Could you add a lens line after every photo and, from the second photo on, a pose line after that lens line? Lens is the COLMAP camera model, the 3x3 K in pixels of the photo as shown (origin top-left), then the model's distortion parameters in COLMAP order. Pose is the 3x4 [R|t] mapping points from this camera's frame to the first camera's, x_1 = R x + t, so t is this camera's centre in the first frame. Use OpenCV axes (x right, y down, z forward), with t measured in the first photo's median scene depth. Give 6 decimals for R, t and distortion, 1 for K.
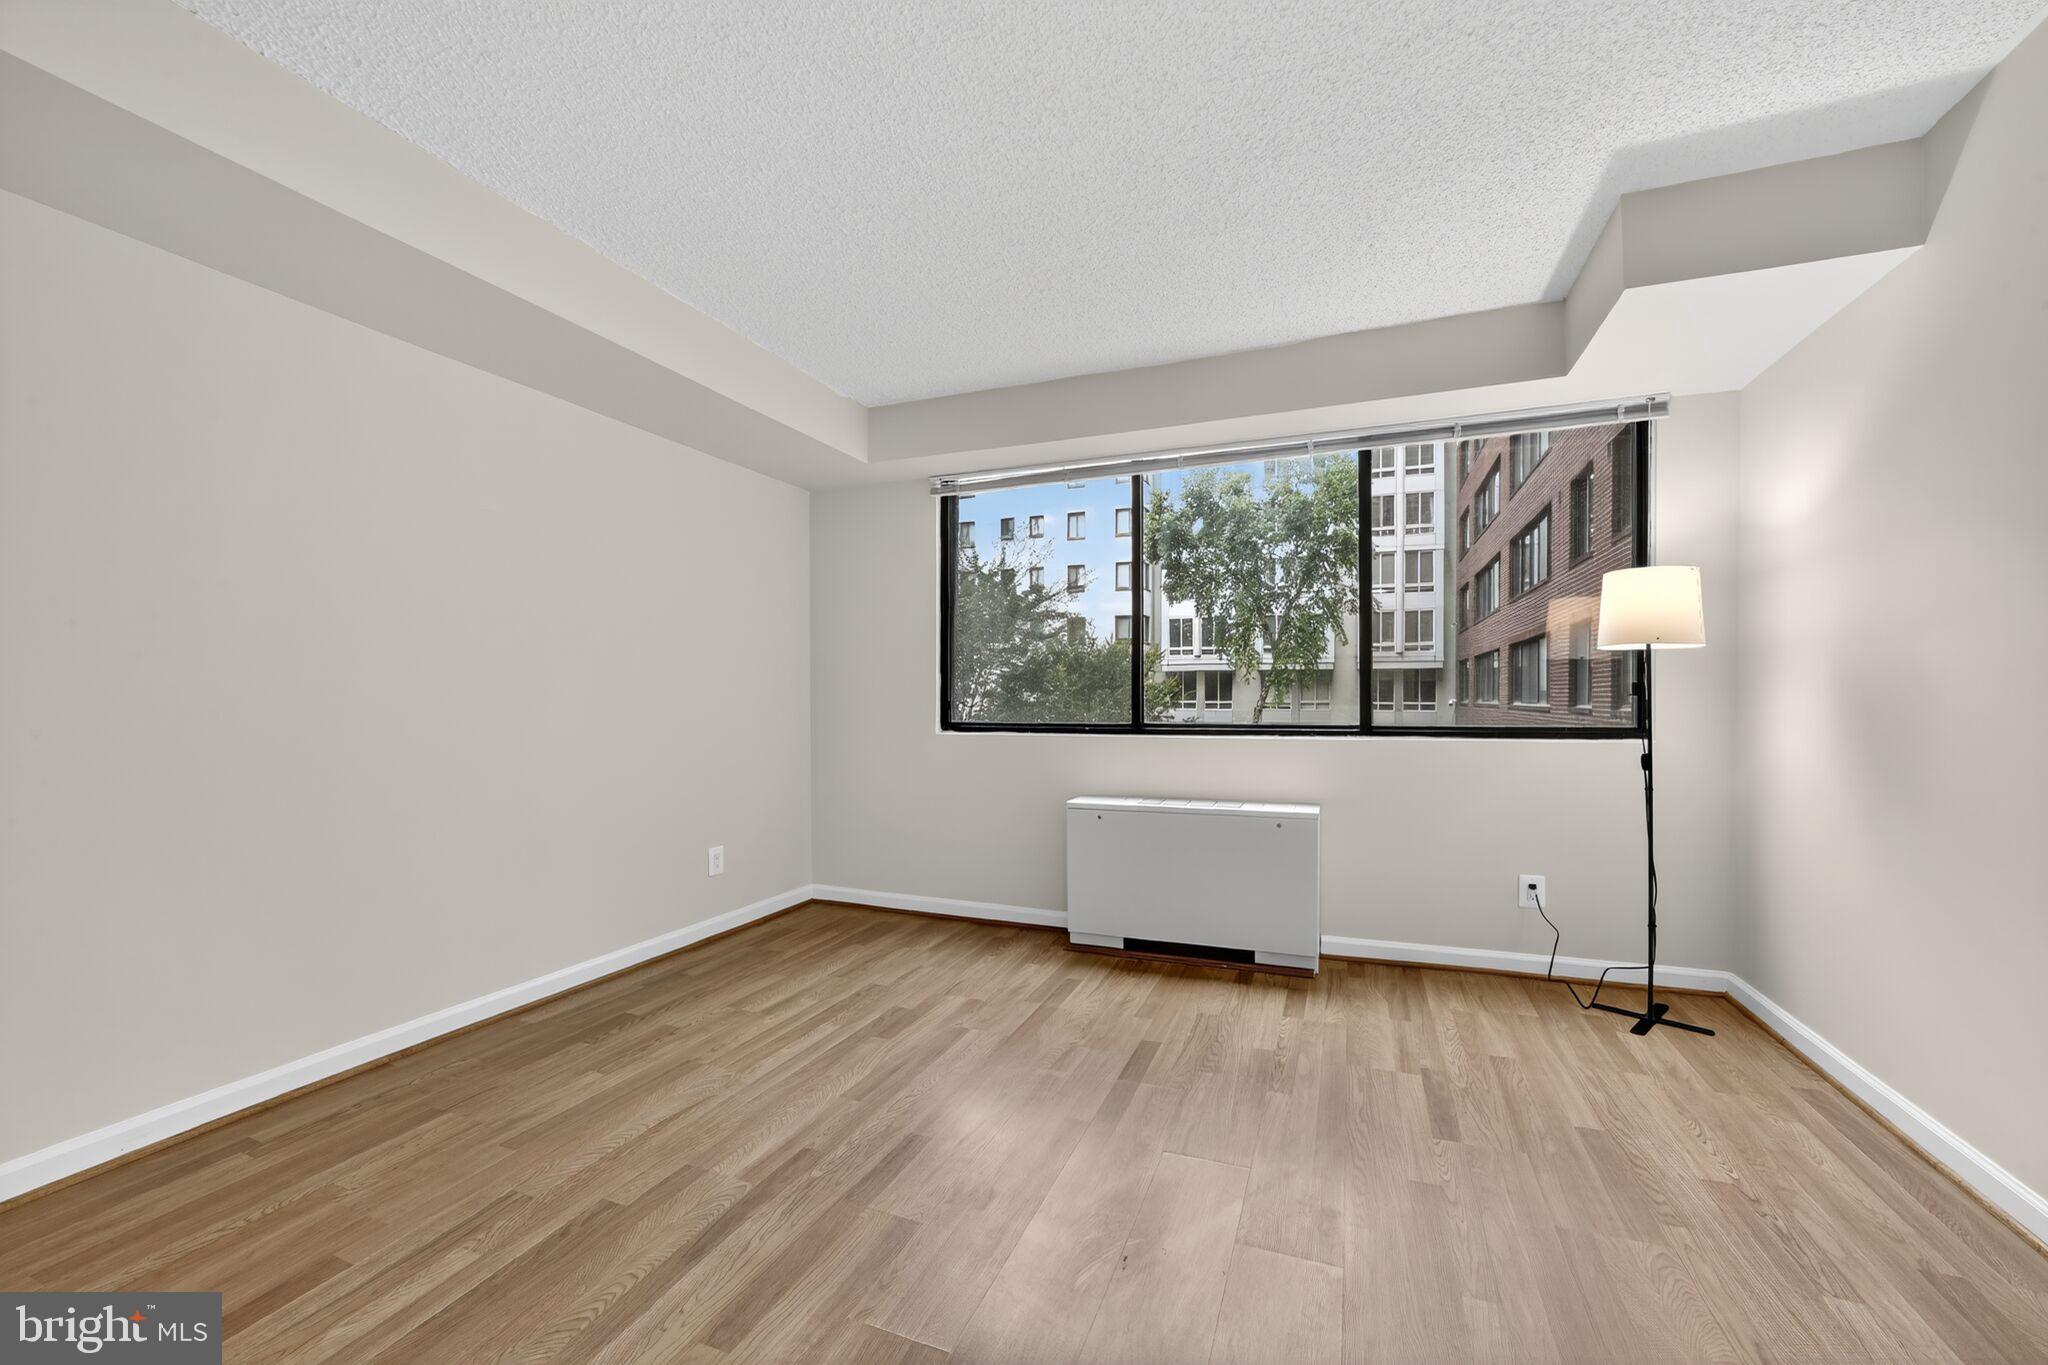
lens RADIAL K [[805.5, 0, 1031.0], [0, 805.5, 696.1], [0, 0, 1]] dist [-0.026528, 0.001370]
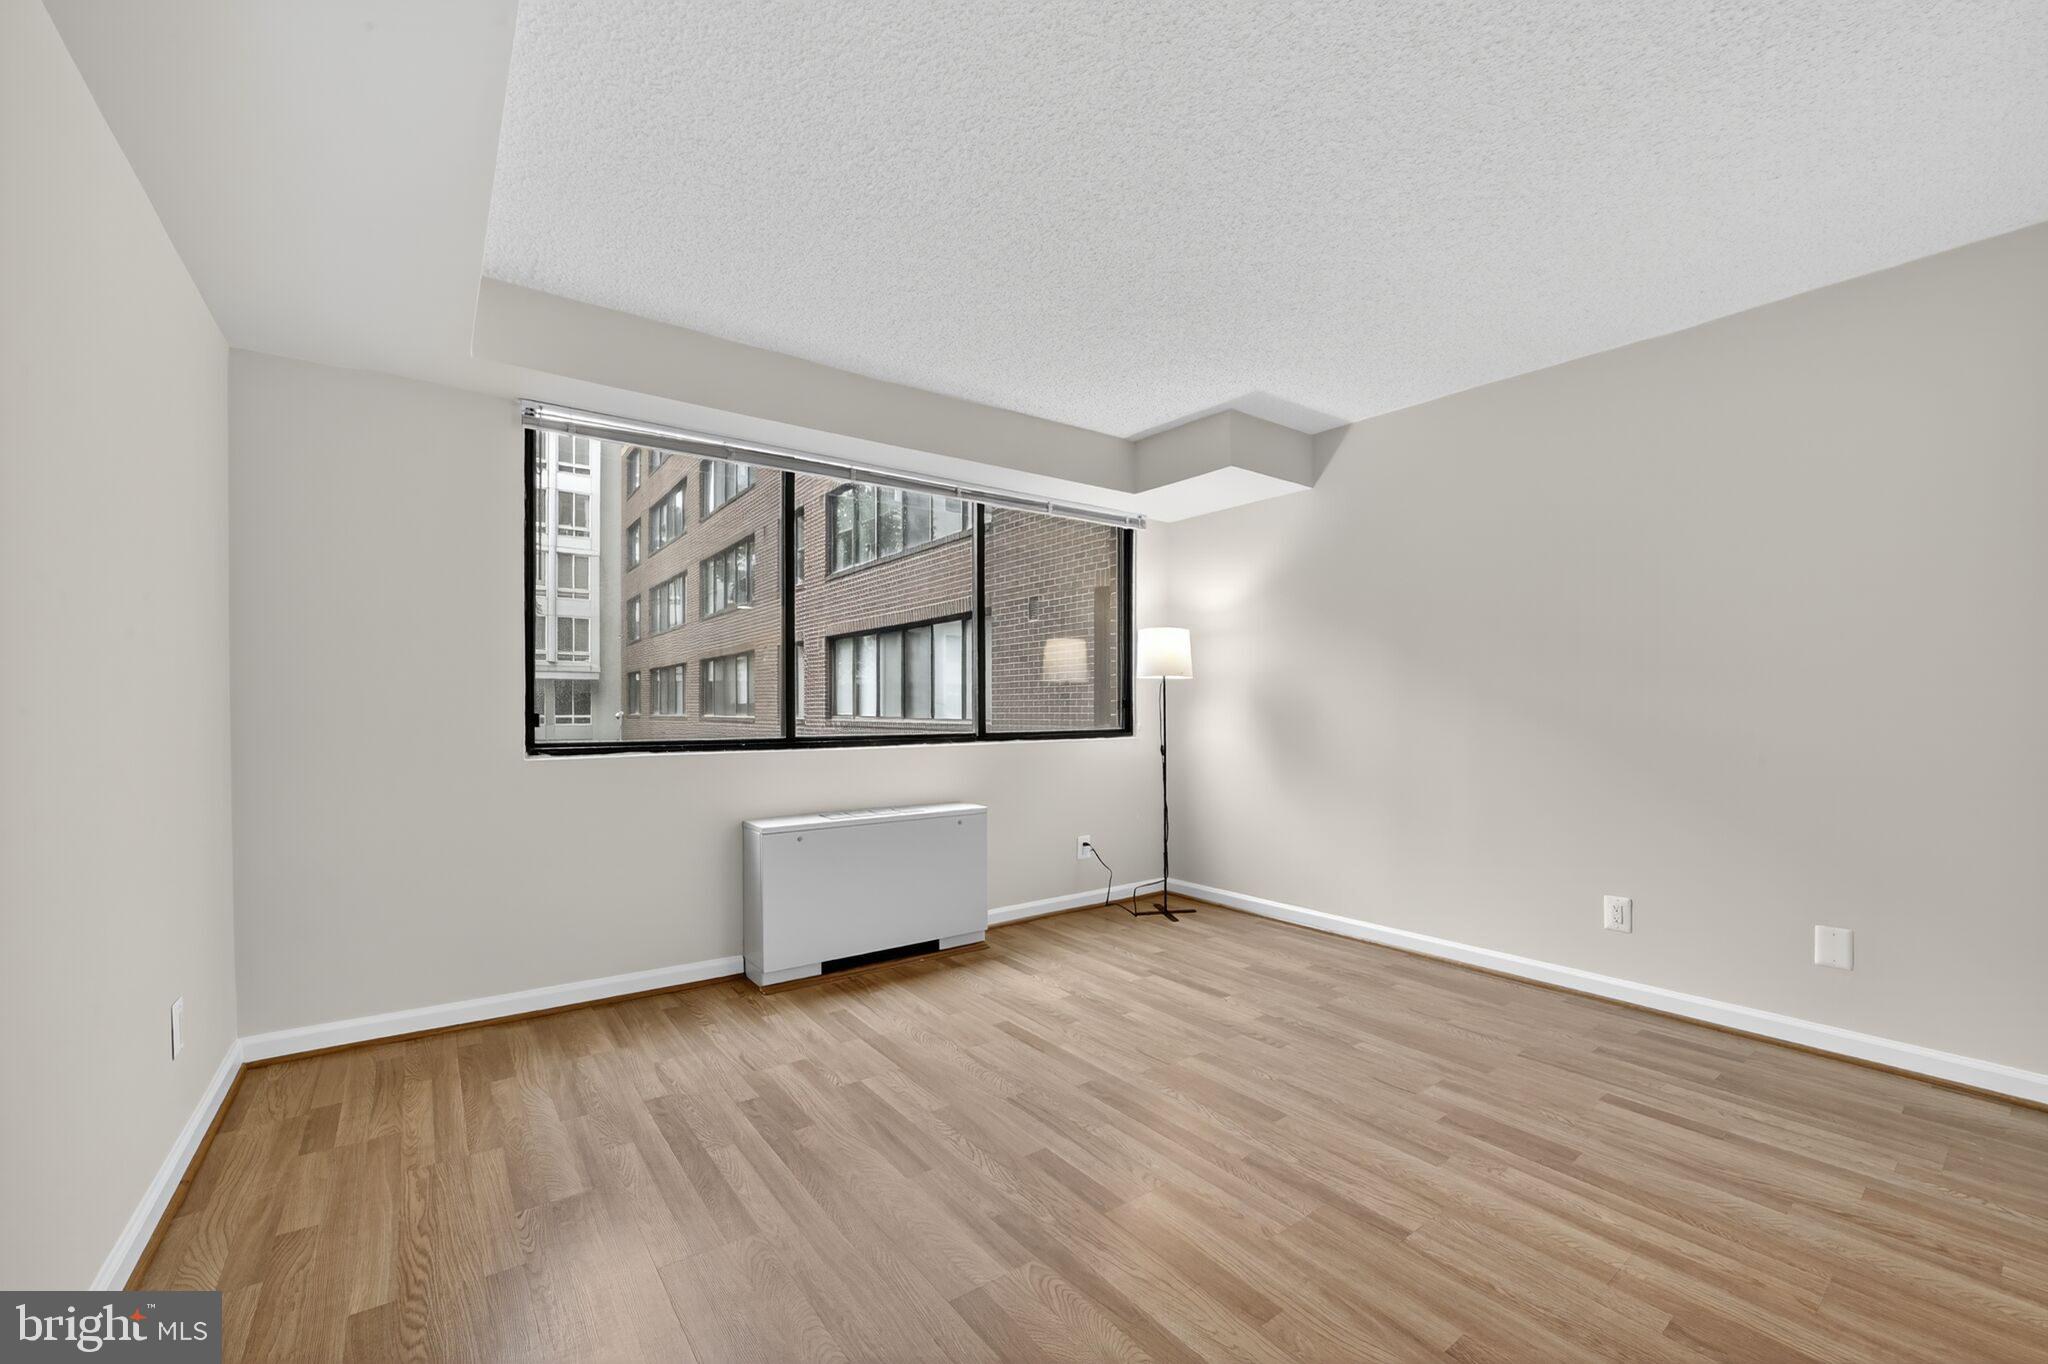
lens RADIAL K [[831.5, 0, 1045.8], [0, 831.5, 693.5], [0, 0, 1]] dist [-0.018305, 0.000739]
pose [[0.514061, 0.016623, 0.857593, -0.642063], [-0.000353, 0.999816, -0.019168, 0.002225], [-0.857754, 0.009551, 0.513972, 0.290266]]
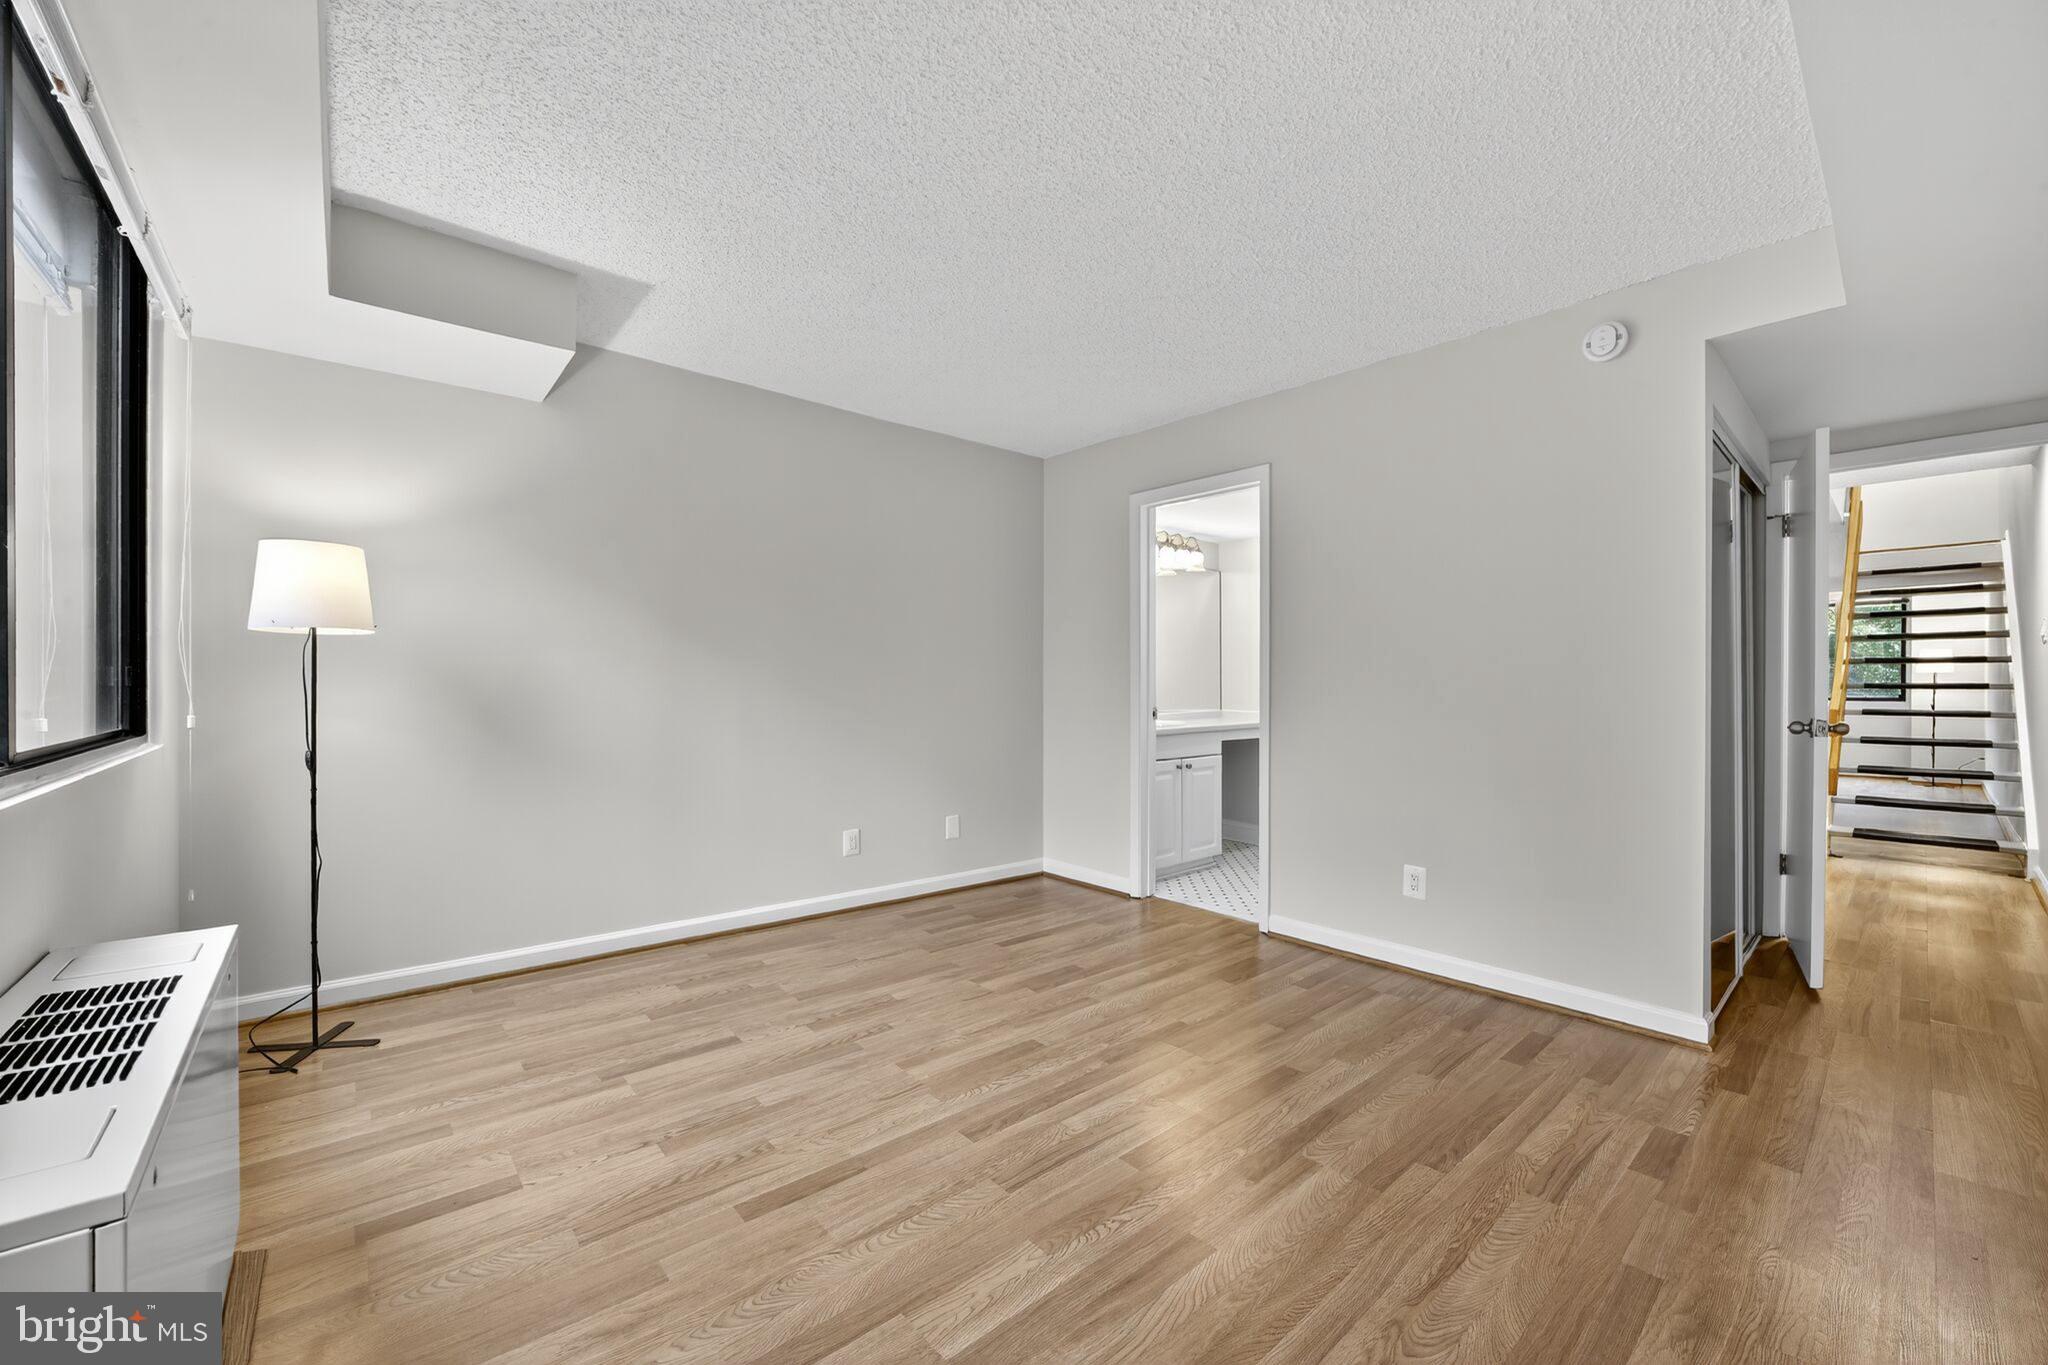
lens RADIAL K [[805.5, 0, 1026.9], [0, 805.5, 686.5], [0, 0, 1]] dist [-0.026528, 0.001370]
pose [[-0.890103, -0.002188, 0.455754, -0.285162], [-0.003918, 0.999988, -0.002851, -0.000010], [-0.455743, -0.004323, -0.890101, 1.188270]]
